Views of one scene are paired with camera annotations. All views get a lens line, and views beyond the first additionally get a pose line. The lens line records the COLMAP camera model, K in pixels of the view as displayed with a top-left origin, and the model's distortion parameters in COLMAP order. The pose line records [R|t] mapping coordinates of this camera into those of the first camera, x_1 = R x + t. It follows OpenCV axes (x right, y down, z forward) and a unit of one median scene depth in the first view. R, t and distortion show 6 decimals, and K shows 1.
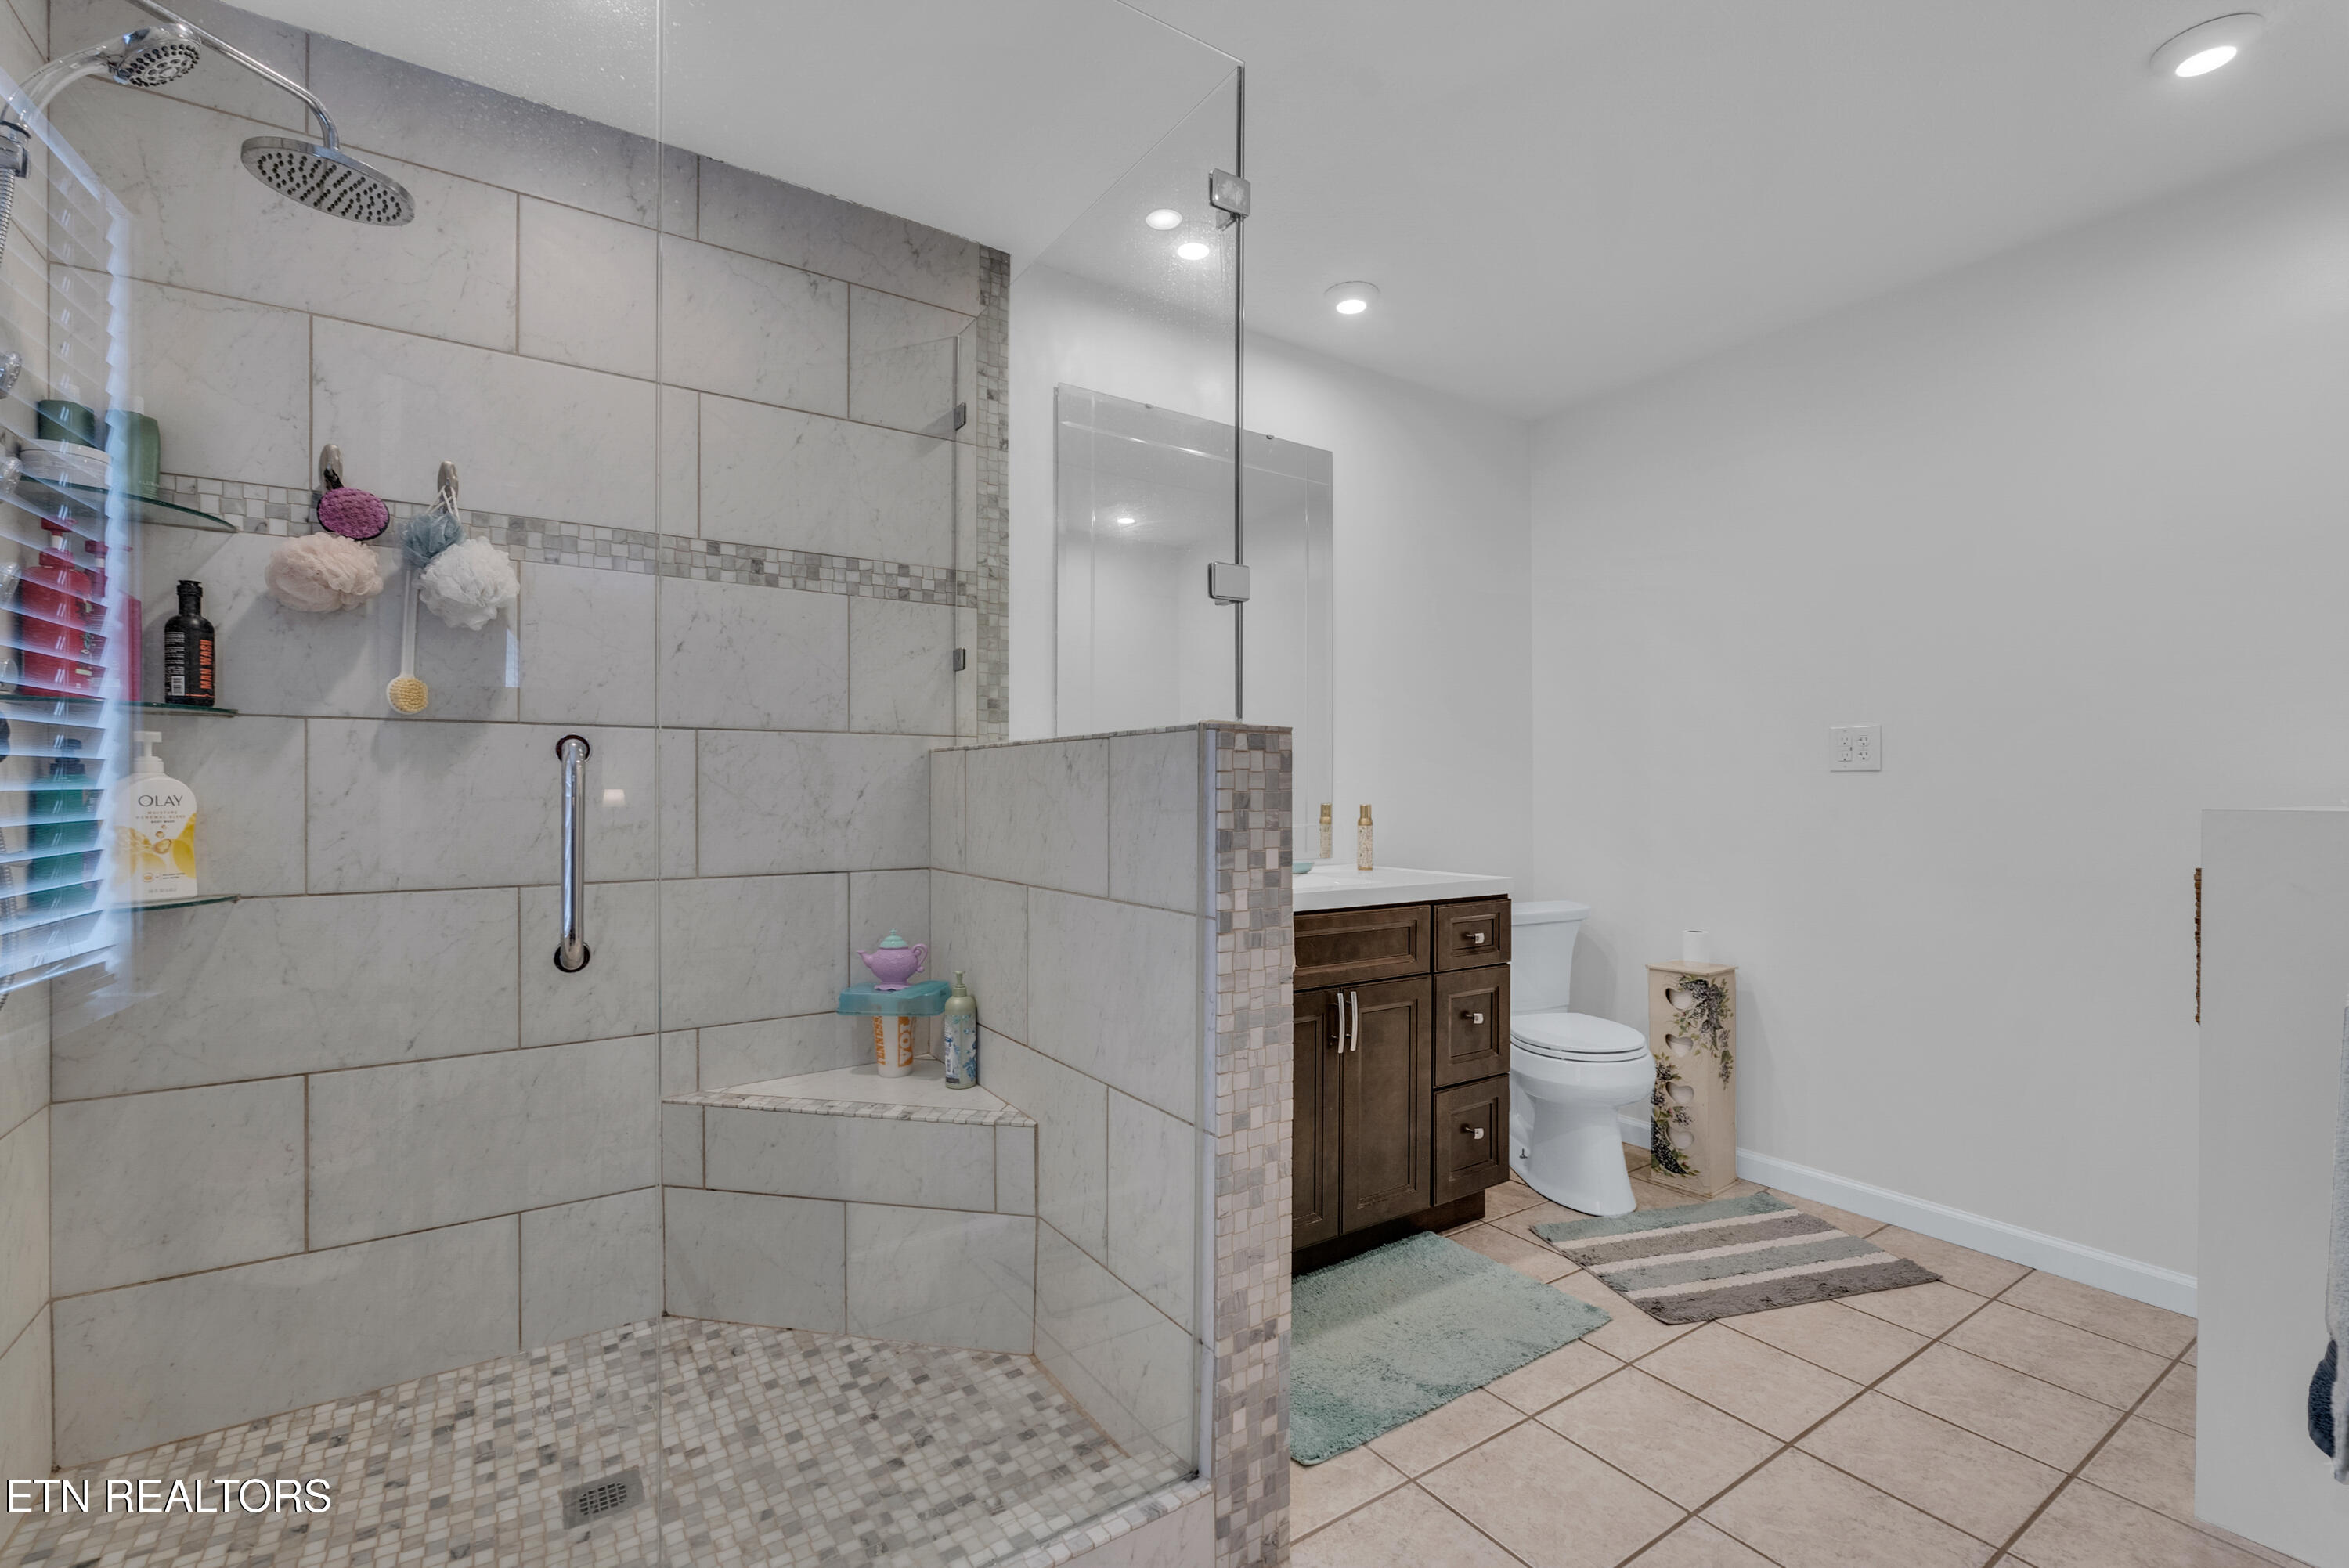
lens RADIAL K [[1027.1, 0, 1179.3], [0, 1027.1, 789.2], [0, 0, 1]] dist [-0.006726, 0.000947]
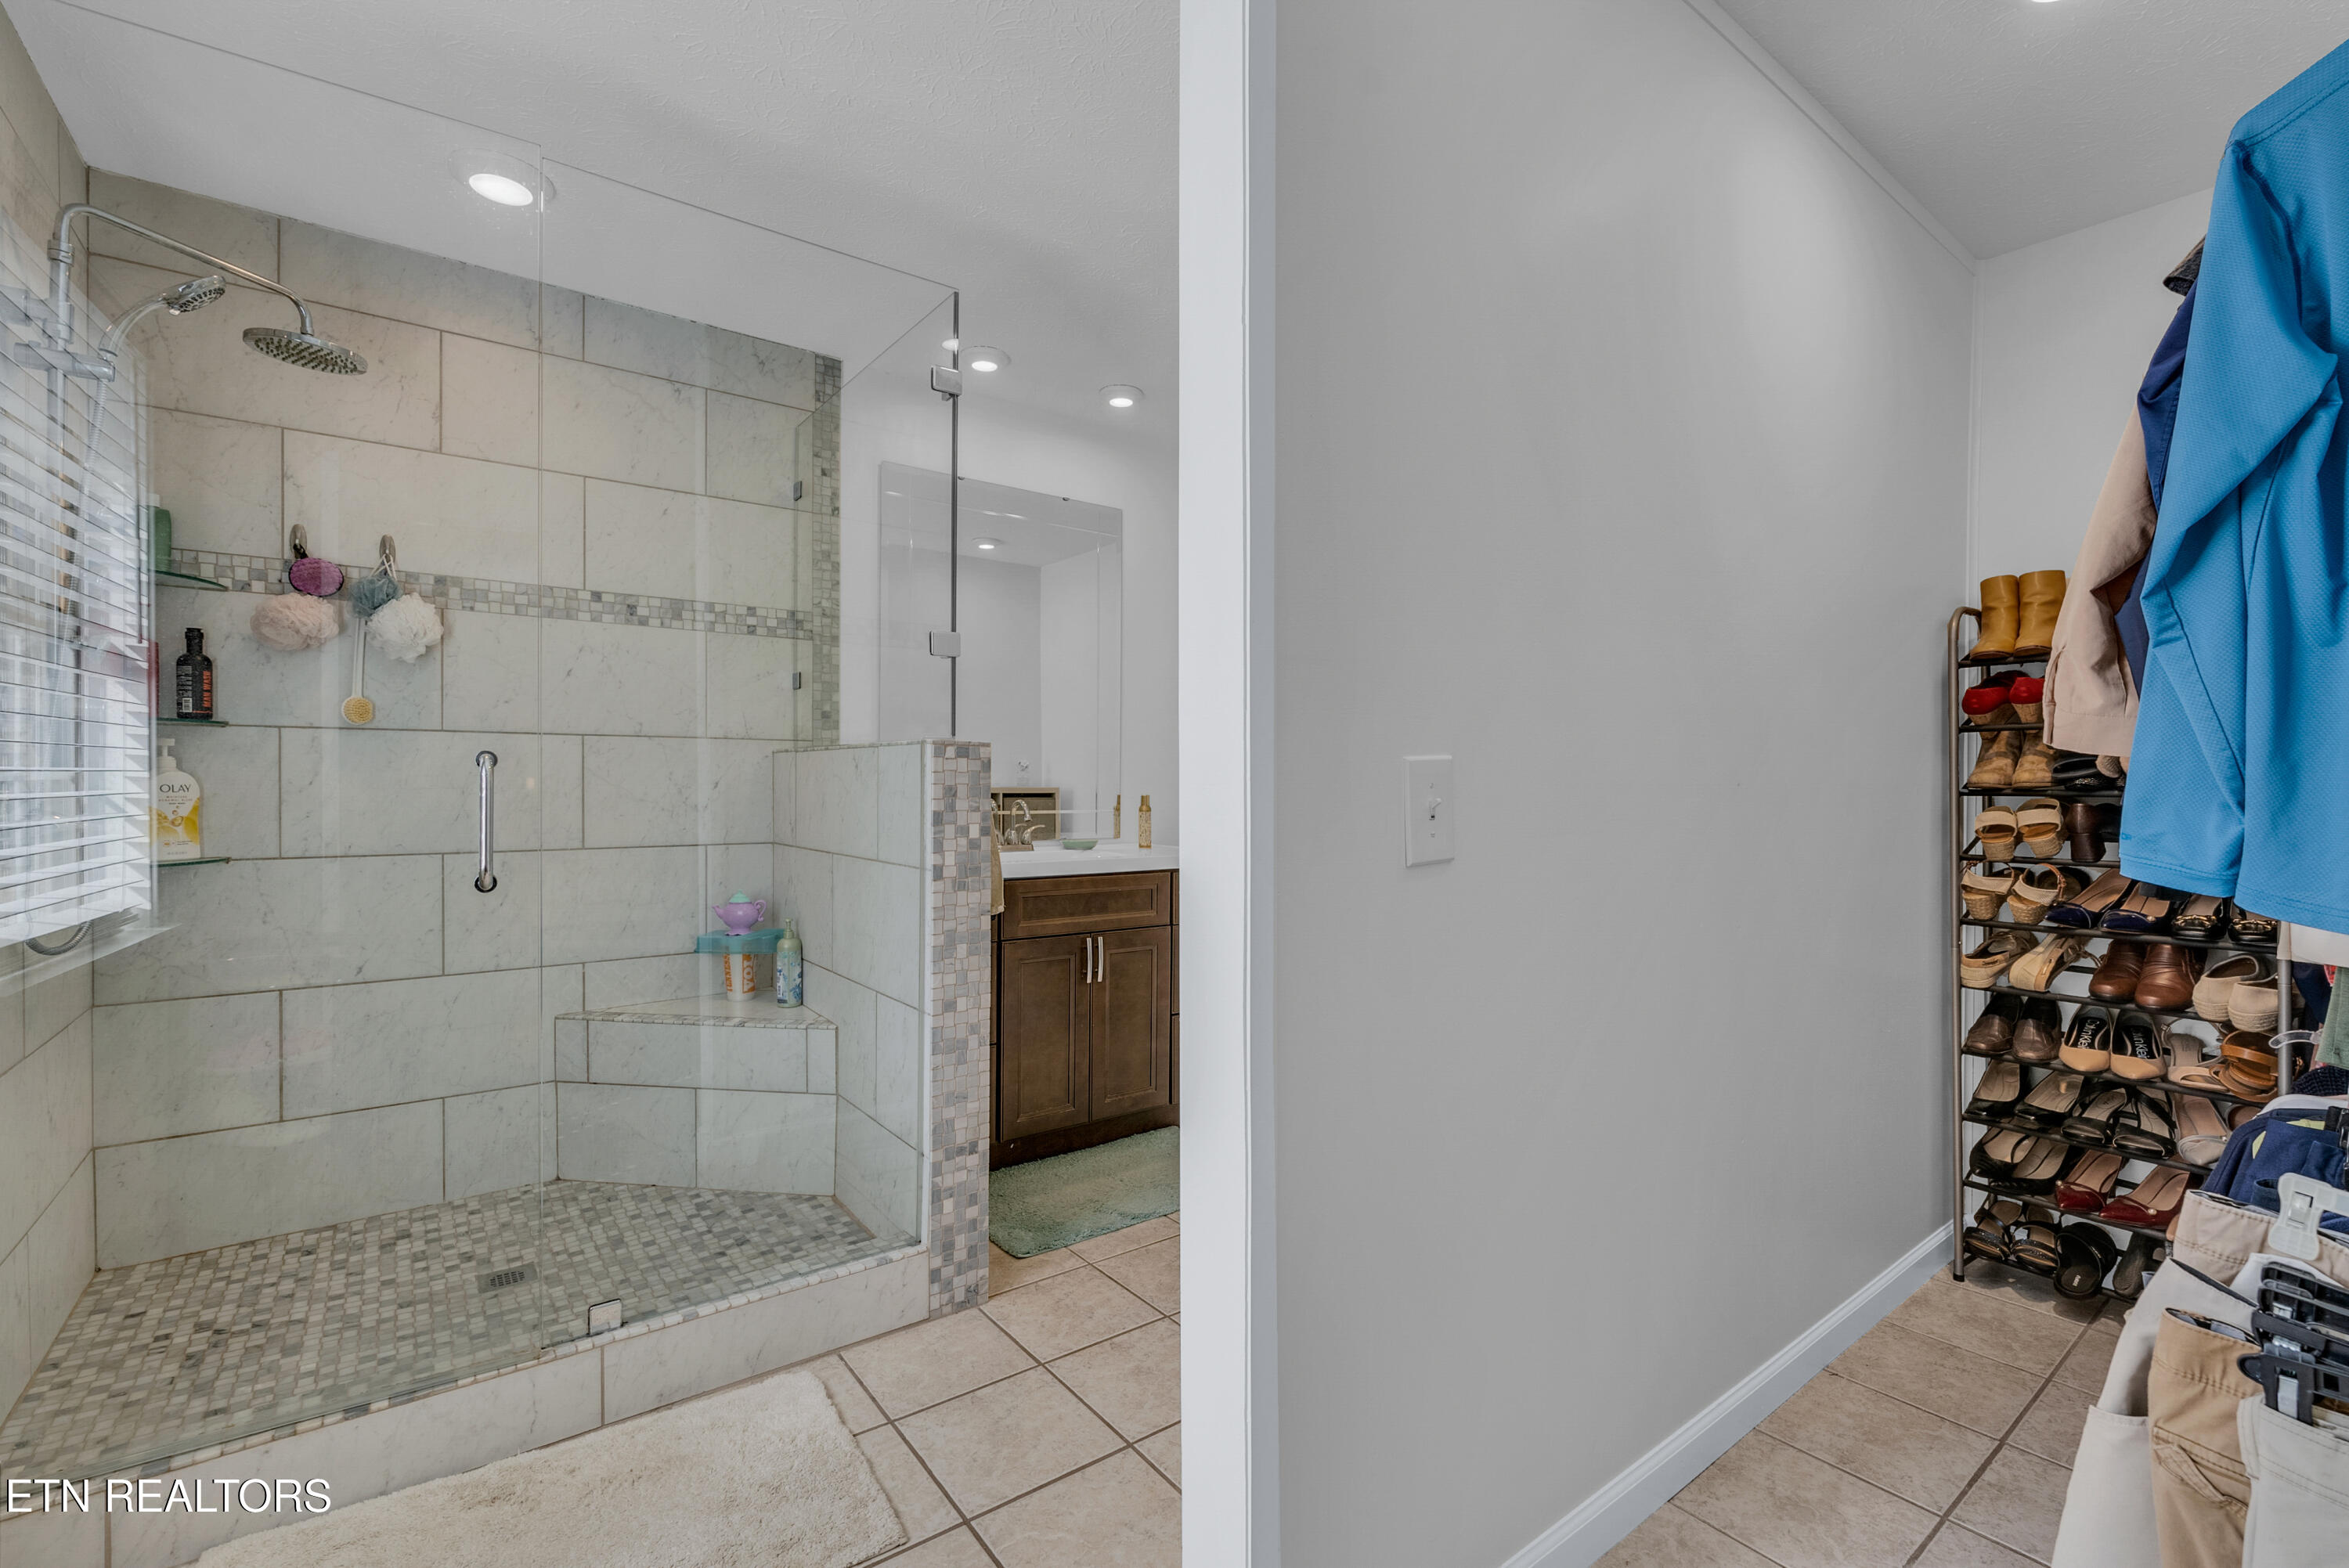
lens RADIAL K [[1027.1, 0, 1179.7], [0, 1027.1, 789.5], [0, 0, 1]] dist [-0.006726, 0.000947]
pose [[0.997960, 0.004676, 0.063669, 0.251649], [-0.005288, 0.999941, 0.009444, -0.006823], [-0.063621, -0.009761, 0.997926, -0.431835]]
